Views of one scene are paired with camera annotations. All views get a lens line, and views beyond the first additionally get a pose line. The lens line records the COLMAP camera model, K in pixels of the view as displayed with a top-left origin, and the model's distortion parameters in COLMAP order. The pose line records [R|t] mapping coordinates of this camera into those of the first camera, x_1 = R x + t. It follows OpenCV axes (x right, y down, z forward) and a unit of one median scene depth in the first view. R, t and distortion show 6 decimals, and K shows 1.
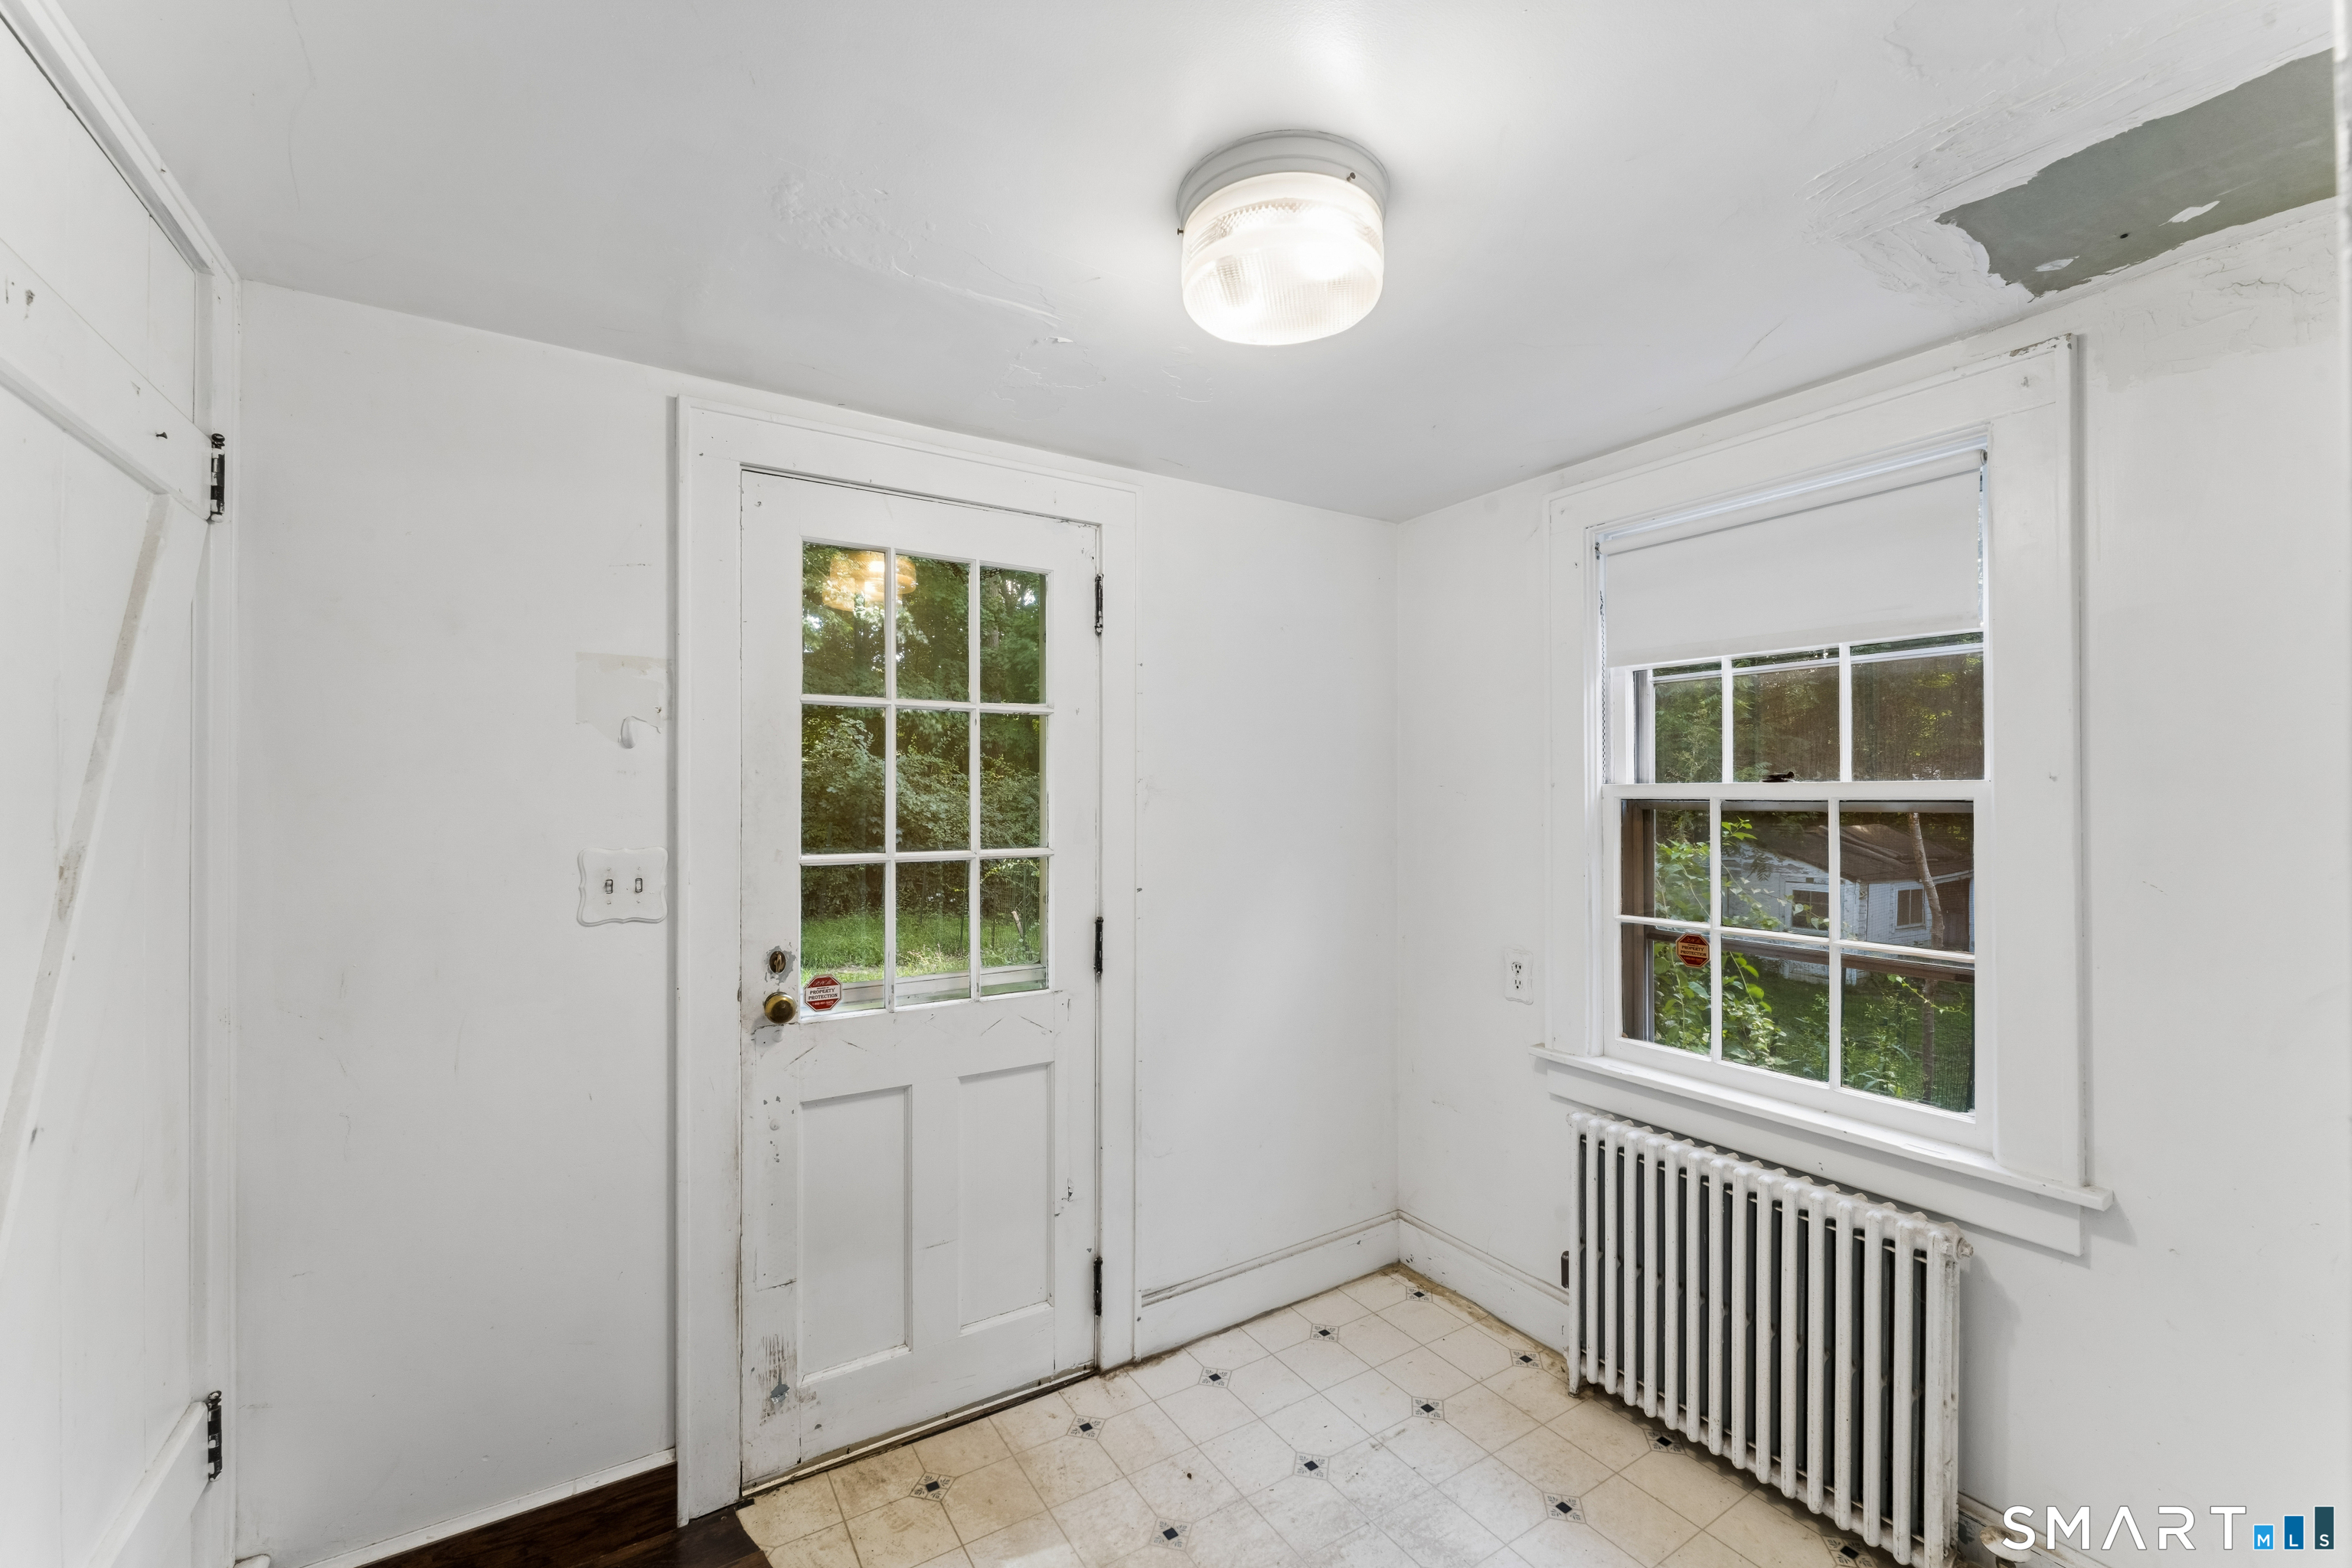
lens RADIAL K [[943.8, 0, 1176.0], [0, 943.8, 784.0], [0, 0, 1]] dist [-0.000985, -0.000346]
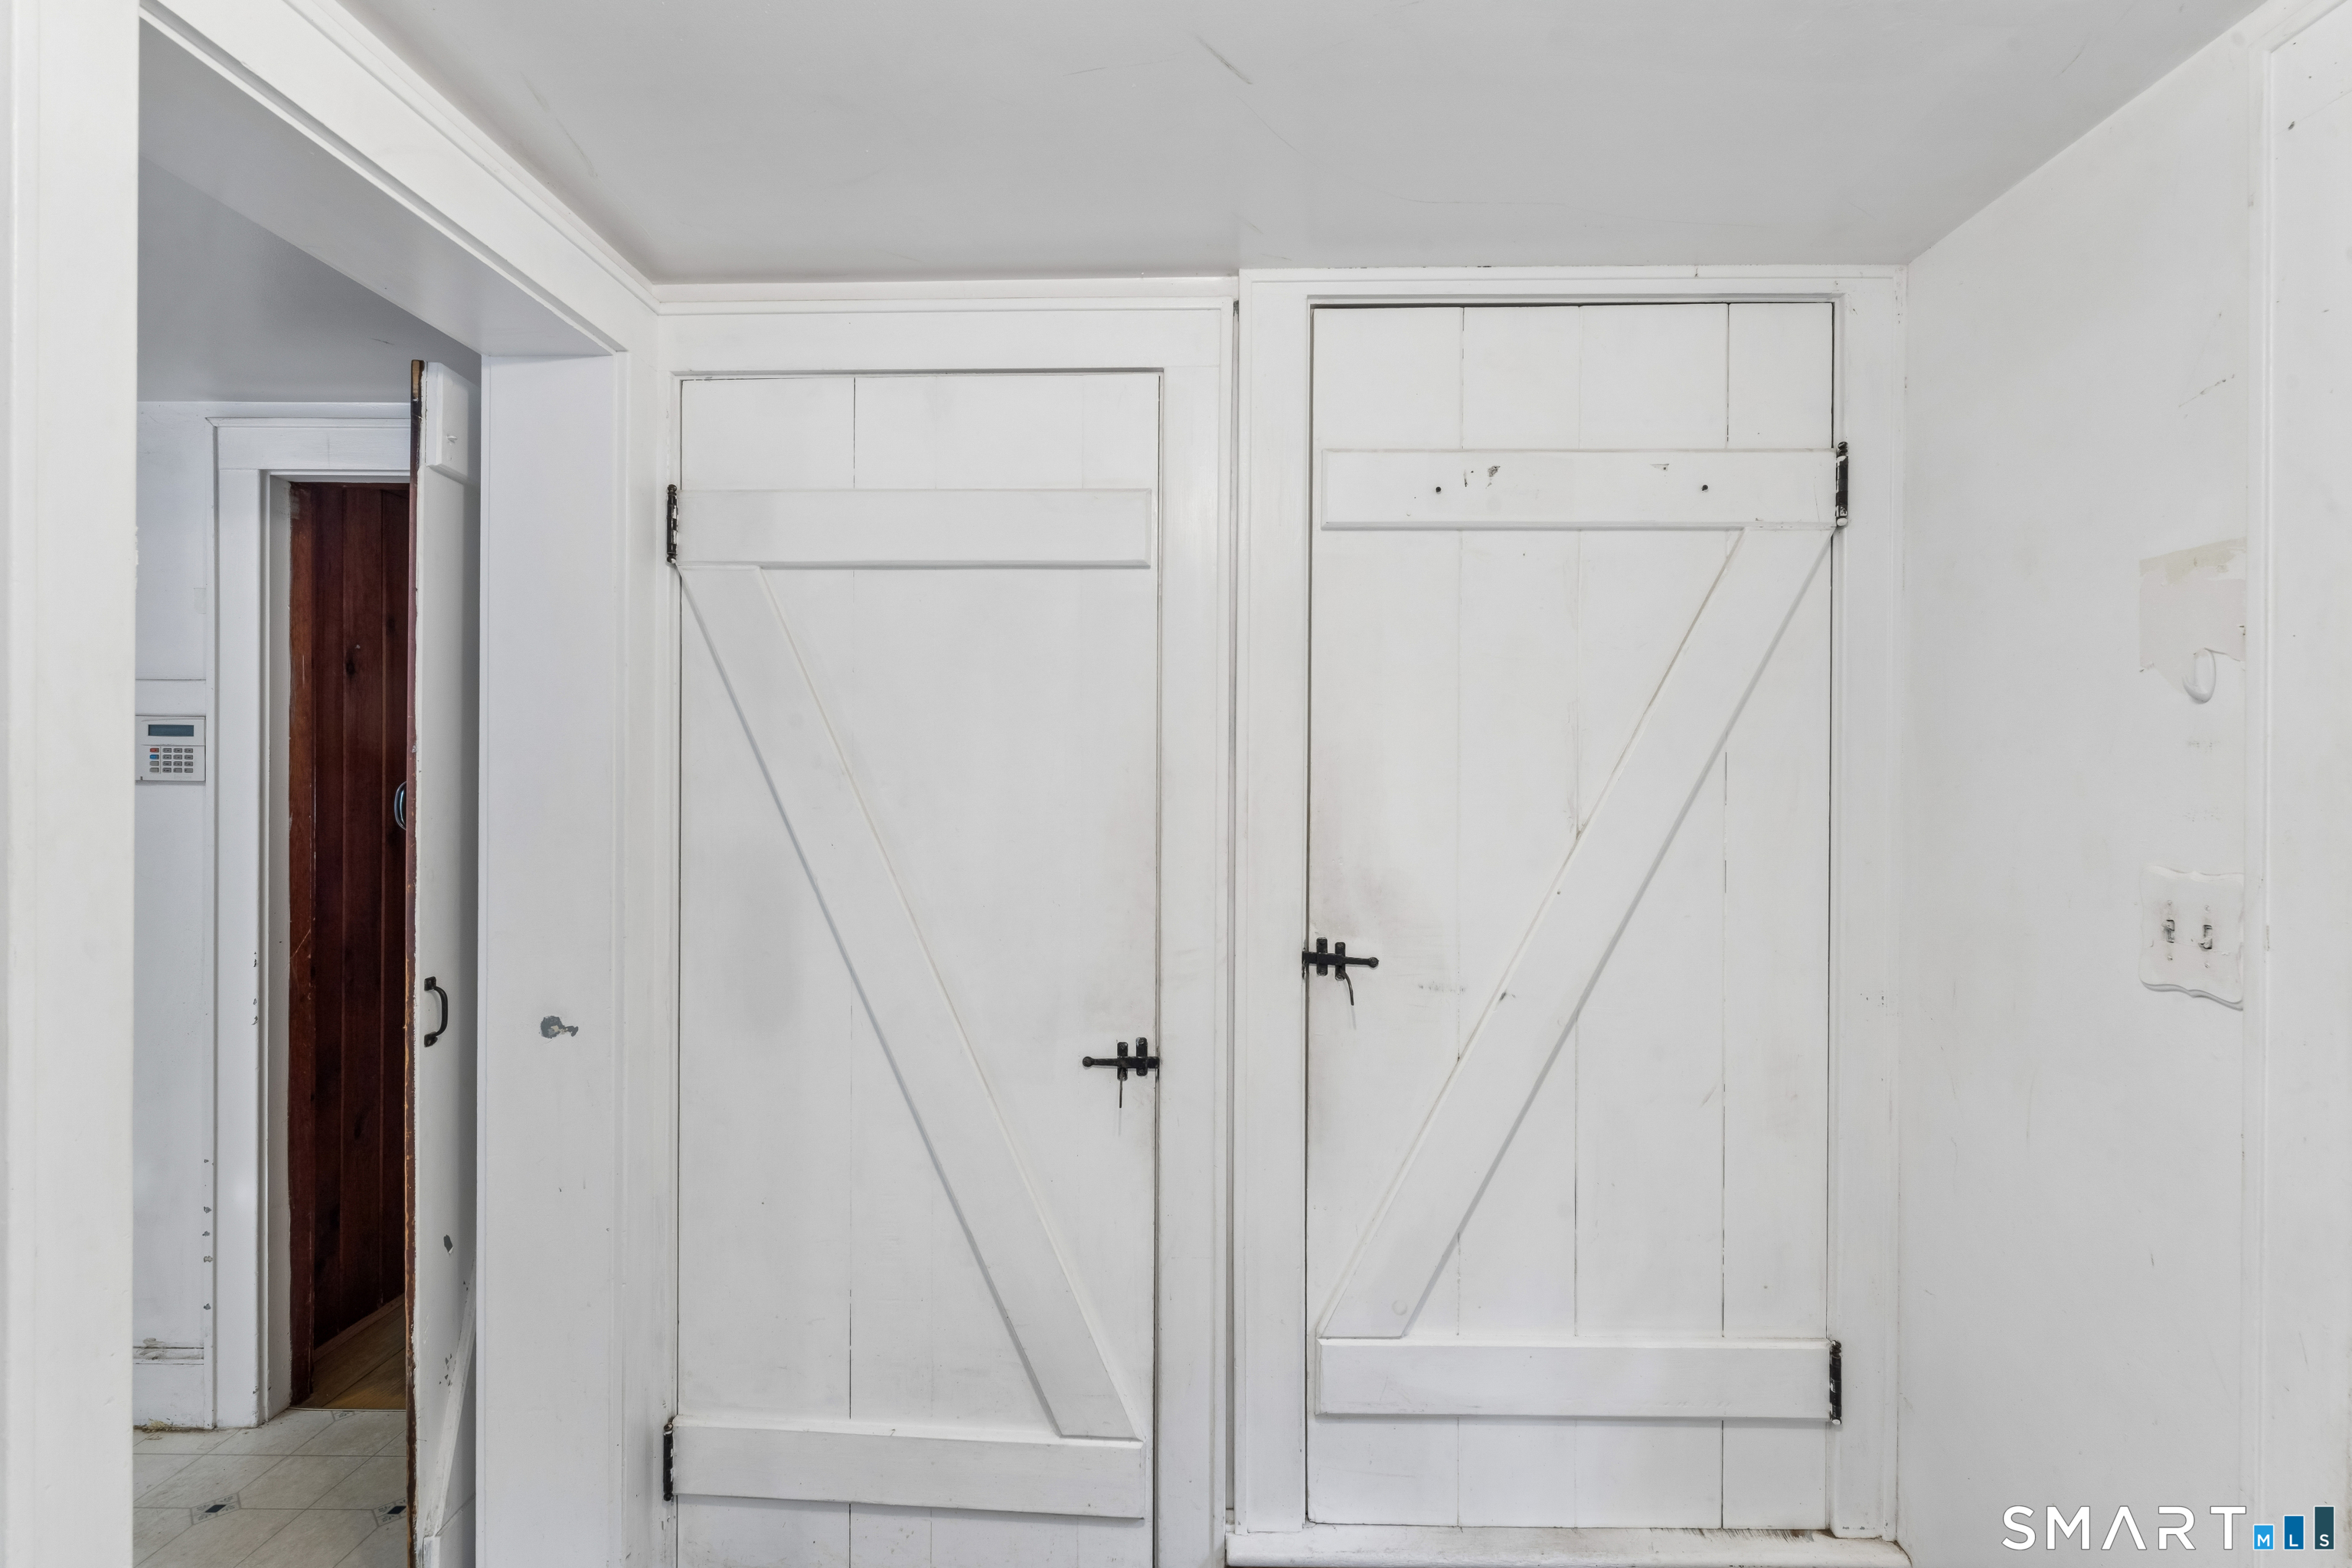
lens RADIAL K [[1124.4, 0, 1177.6], [0, 1124.4, 792.0], [0, 0, 1]] dist [-0.001231, -0.000149]
pose [[-0.555568, 0.001260, -0.831470, 0.392636], [0.001693, 0.999998, 0.000384, 0.018013], [0.831470, -0.001194, -0.555569, 0.933426]]
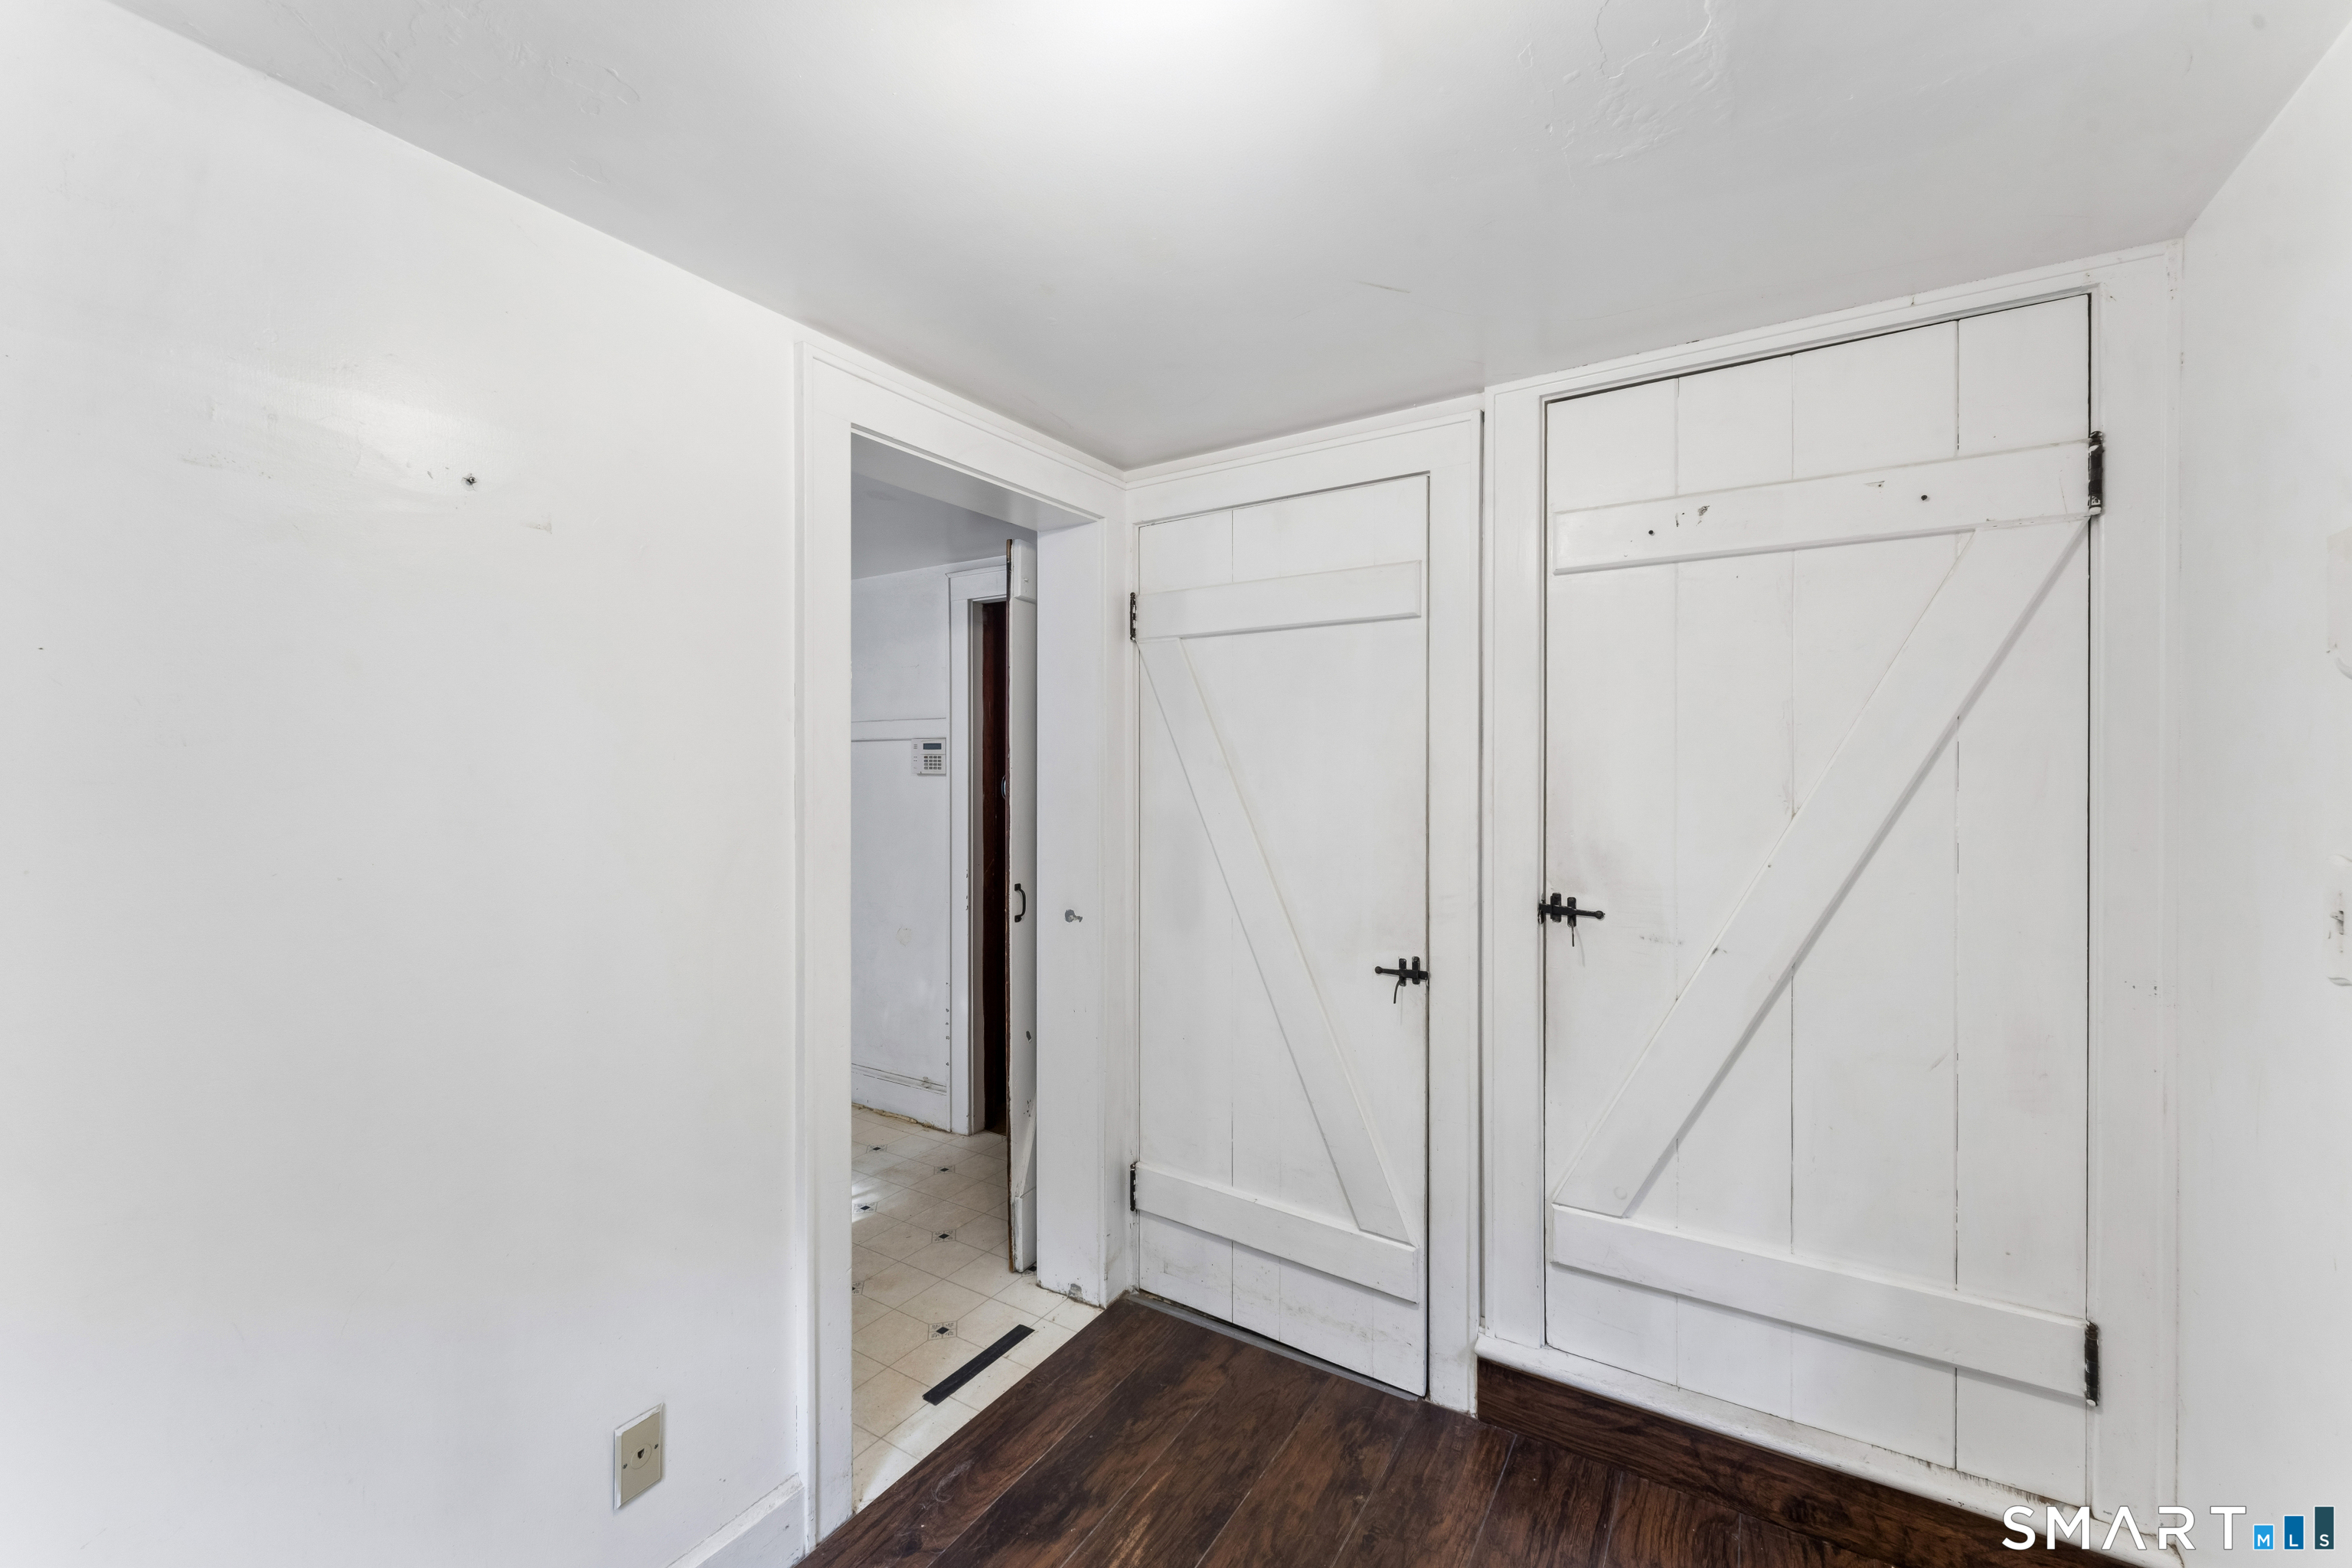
lens RADIAL K [[943.8, 0, 1176.0], [0, 943.8, 784.0], [0, 0, 1]] dist [-0.000985, -0.000346]
pose [[-0.905598, 0.003238, -0.424124, 0.333038], [0.002035, 0.999993, 0.003290, 0.019870], [0.424132, 0.002116, -0.905598, 1.319623]]
